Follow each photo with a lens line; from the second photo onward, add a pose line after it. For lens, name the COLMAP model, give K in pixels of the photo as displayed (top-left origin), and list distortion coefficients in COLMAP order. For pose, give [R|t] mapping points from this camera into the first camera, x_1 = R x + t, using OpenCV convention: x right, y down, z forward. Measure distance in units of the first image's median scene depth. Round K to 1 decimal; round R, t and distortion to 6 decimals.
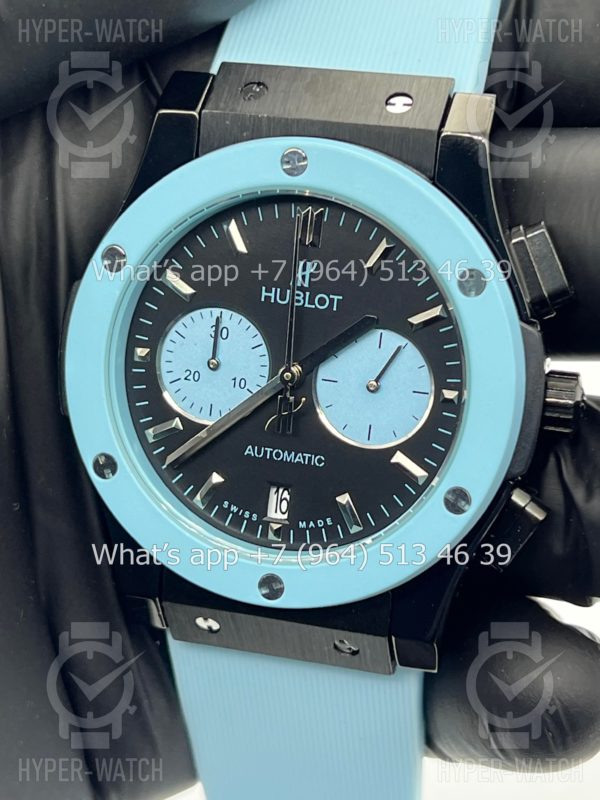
lens RADIAL K [[1851.1, 0, 296.0], [0, 1851.1, 398.5], [0, 0, 1]] dist [-0.003689, 0.000000]
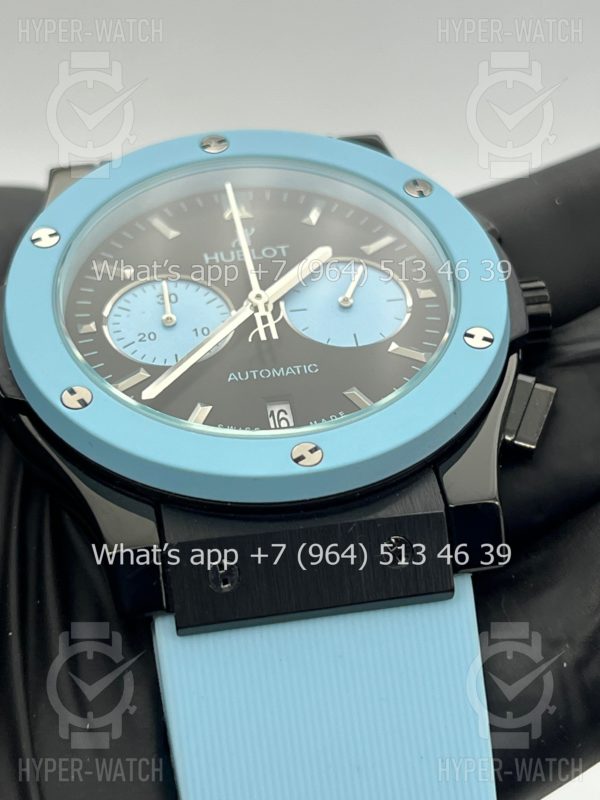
lens RADIAL K [[1851.1, 0, 297.8], [0, 1851.1, 402.8], [0, 0, 1]] dist [-0.003689, 0.000000]
pose [[0.920231, 0.006014, 0.391328, -0.348311], [0.298039, 0.637296, -0.710652, 0.685496], [-0.253666, 0.770595, 0.584668, 0.483727]]
